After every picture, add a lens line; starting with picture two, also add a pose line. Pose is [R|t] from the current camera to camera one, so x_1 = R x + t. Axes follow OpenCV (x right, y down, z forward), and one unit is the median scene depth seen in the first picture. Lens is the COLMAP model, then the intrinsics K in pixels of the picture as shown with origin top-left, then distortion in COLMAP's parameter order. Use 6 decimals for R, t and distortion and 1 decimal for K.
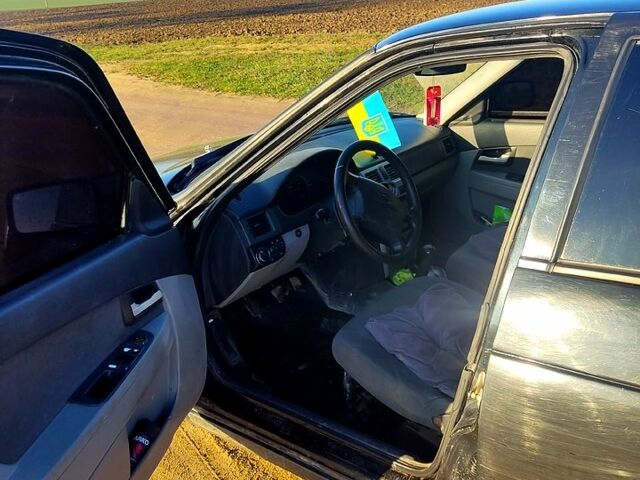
lens RADIAL K [[649.4, 0, 320.0], [0, 649.4, 240.0], [0, 0, 1]] dist [0.009958, 0.002676]
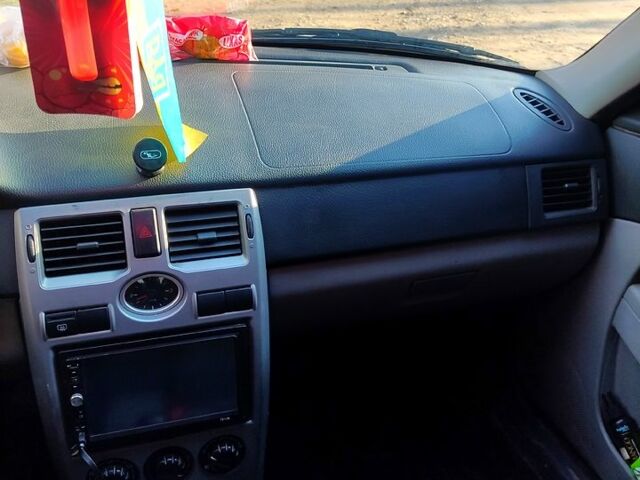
lens RADIAL K [[649.4, 0, 320.0], [0, 649.4, 240.0], [0, 0, 1]] dist [0.009958, 0.002676]
pose [[0.818231, 0.346991, -0.458362, 0.250634], [-0.281005, 0.936967, 0.207677, -0.153657], [0.501532, -0.041126, 0.864161, 0.664730]]
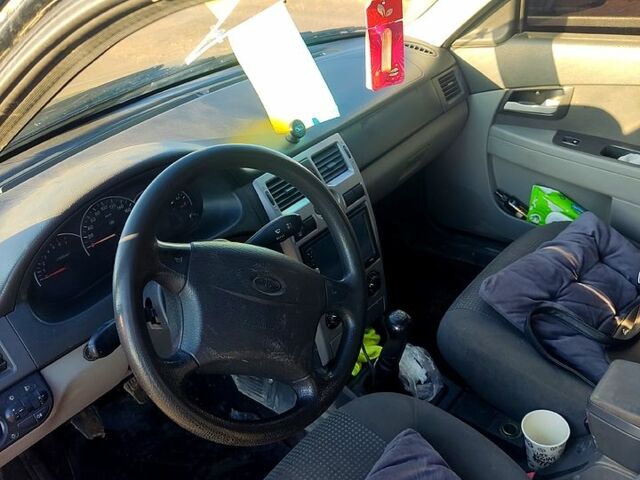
lens RADIAL K [[649.4, 0, 320.0], [0, 649.4, 240.0], [0, 0, 1]] dist [0.009958, 0.002676]
pose [[0.997536, -0.033887, -0.061432, 0.114905], [0.044096, 0.983880, 0.173308, -0.116804], [0.054569, -0.175590, 0.982950, 0.414607]]
